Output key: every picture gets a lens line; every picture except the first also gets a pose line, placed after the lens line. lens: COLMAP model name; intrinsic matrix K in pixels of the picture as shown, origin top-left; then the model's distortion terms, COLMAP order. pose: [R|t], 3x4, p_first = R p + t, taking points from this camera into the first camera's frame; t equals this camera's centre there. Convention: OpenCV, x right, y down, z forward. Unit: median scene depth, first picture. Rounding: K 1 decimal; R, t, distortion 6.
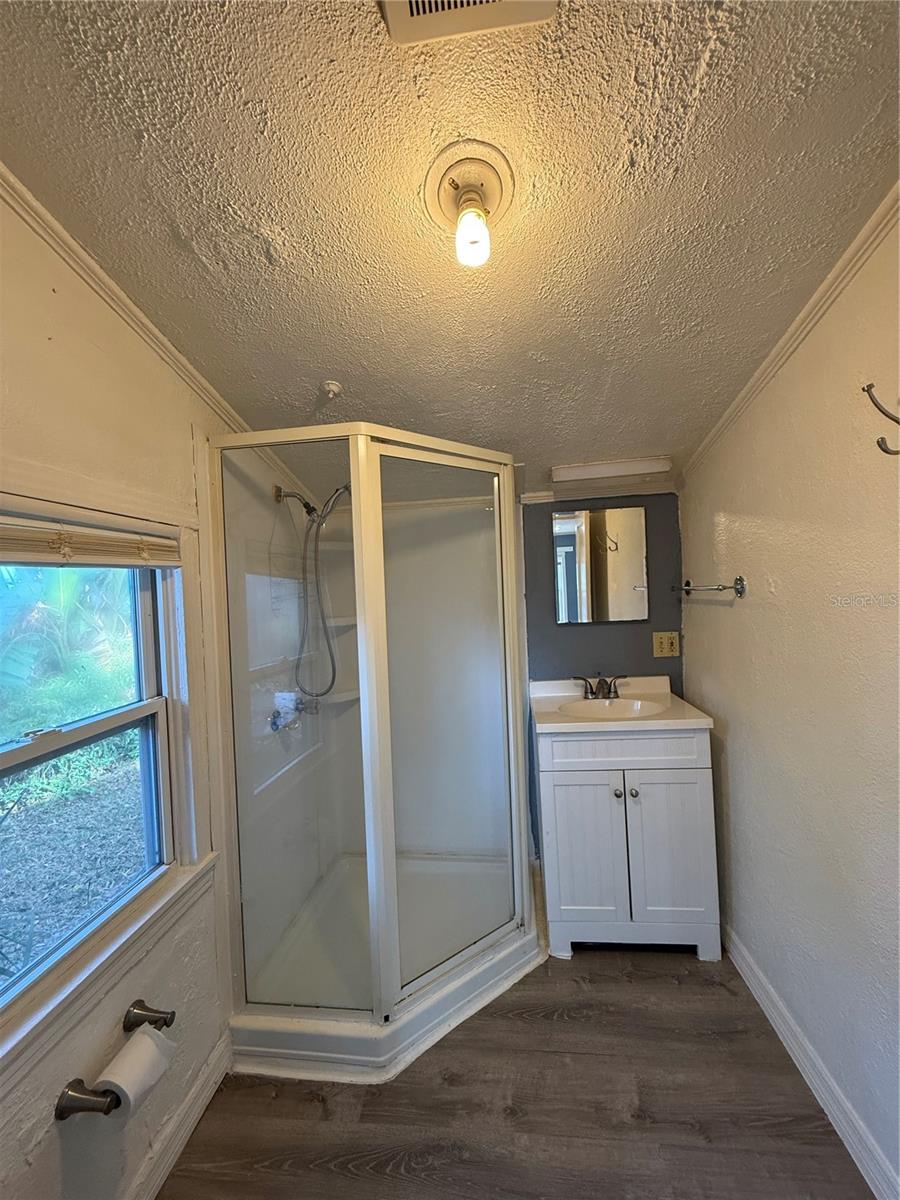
lens RADIAL K [[477.4, 0, 457.3], [0, 477.4, 602.3], [0, 0, 1]] dist [-0.001567, 0.000112]
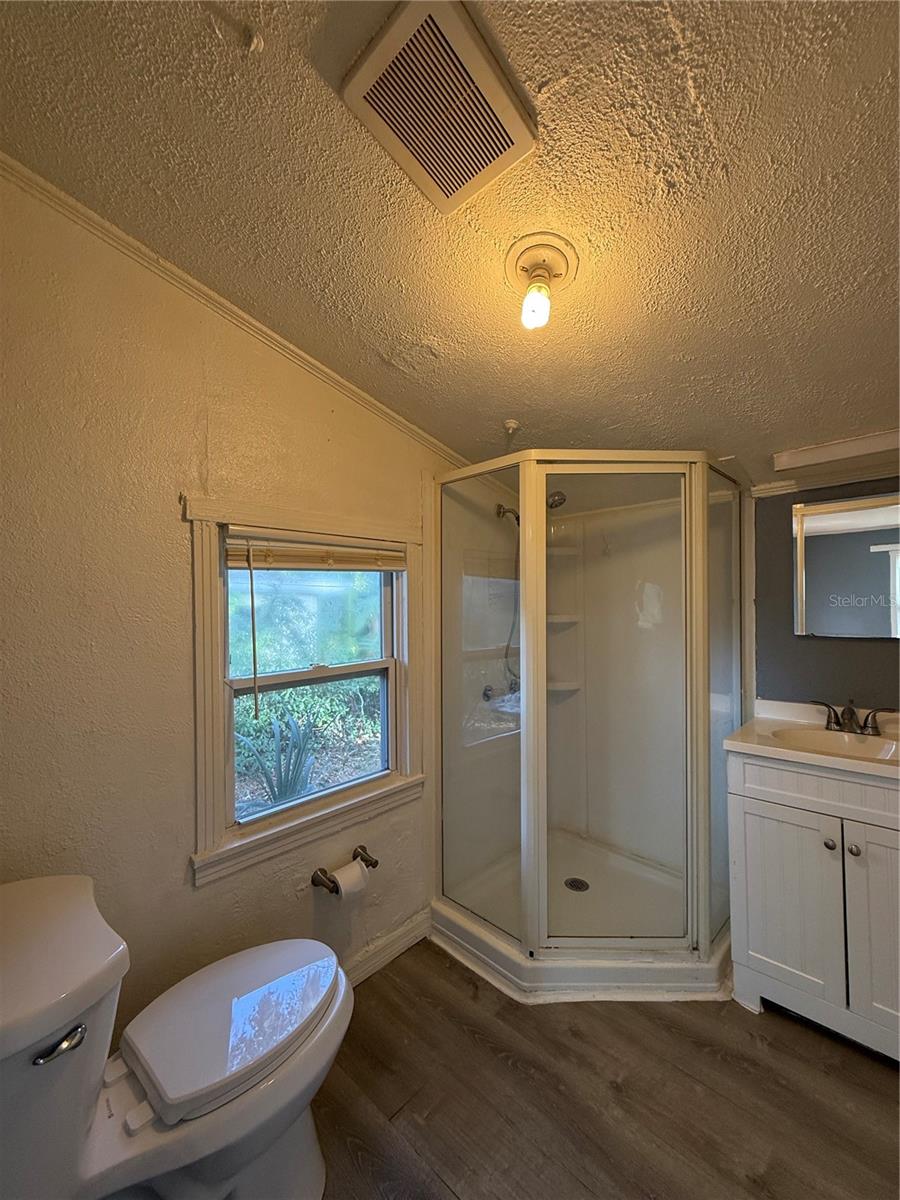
lens RADIAL K [[477.4, 0, 453.5], [0, 477.4, 602.8], [0, 0, 1]] dist [-0.001567, 0.000112]
pose [[0.793332, 0.037787, -0.607616, 0.399251], [-0.039349, 0.999168, 0.010761, 0.002861], [0.607517, 0.015372, 0.794158, -0.066868]]
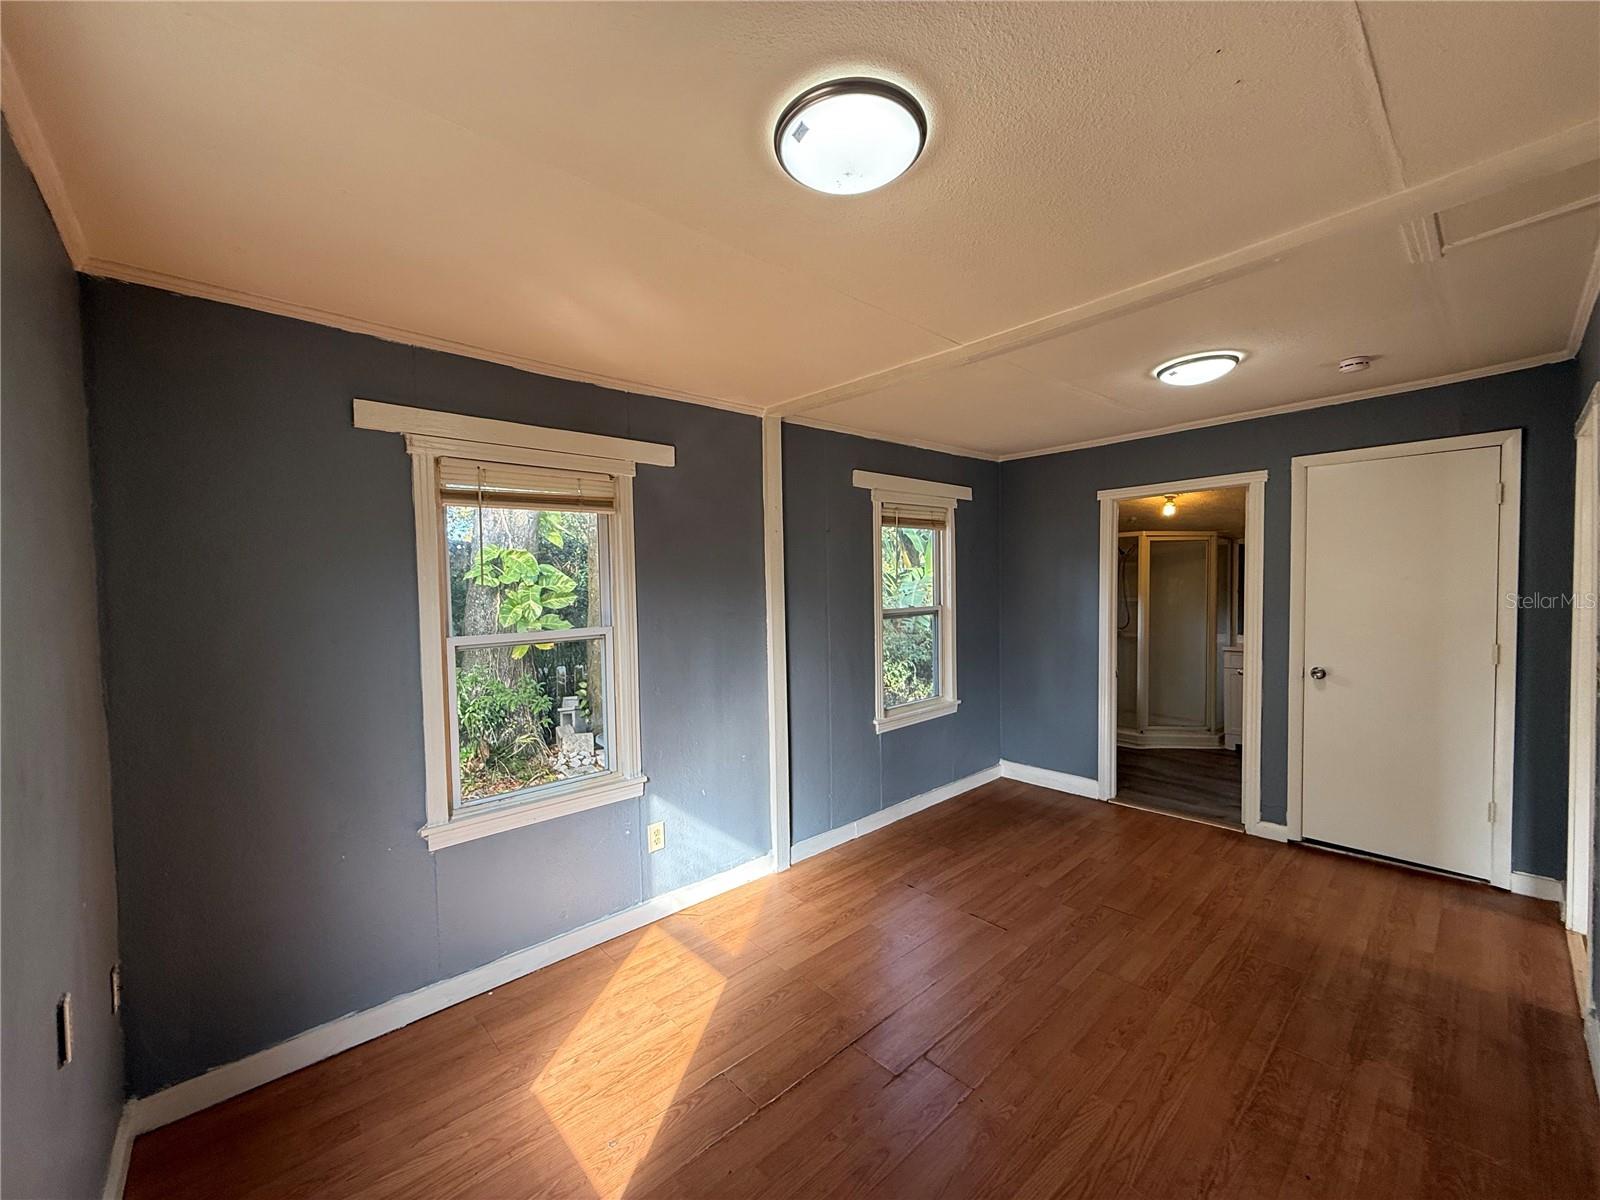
lens RADIAL K [[636.5, 0, 800.4], [0, 636.5, 604.0], [0, 0, 1]] dist [-0.001567, 0.000112]
pose [[0.749349, 0.053763, -0.659990, 0.864743], [-0.032858, 0.998490, 0.044031, -0.022677], [0.661360, -0.011308, 0.749983, -3.492464]]
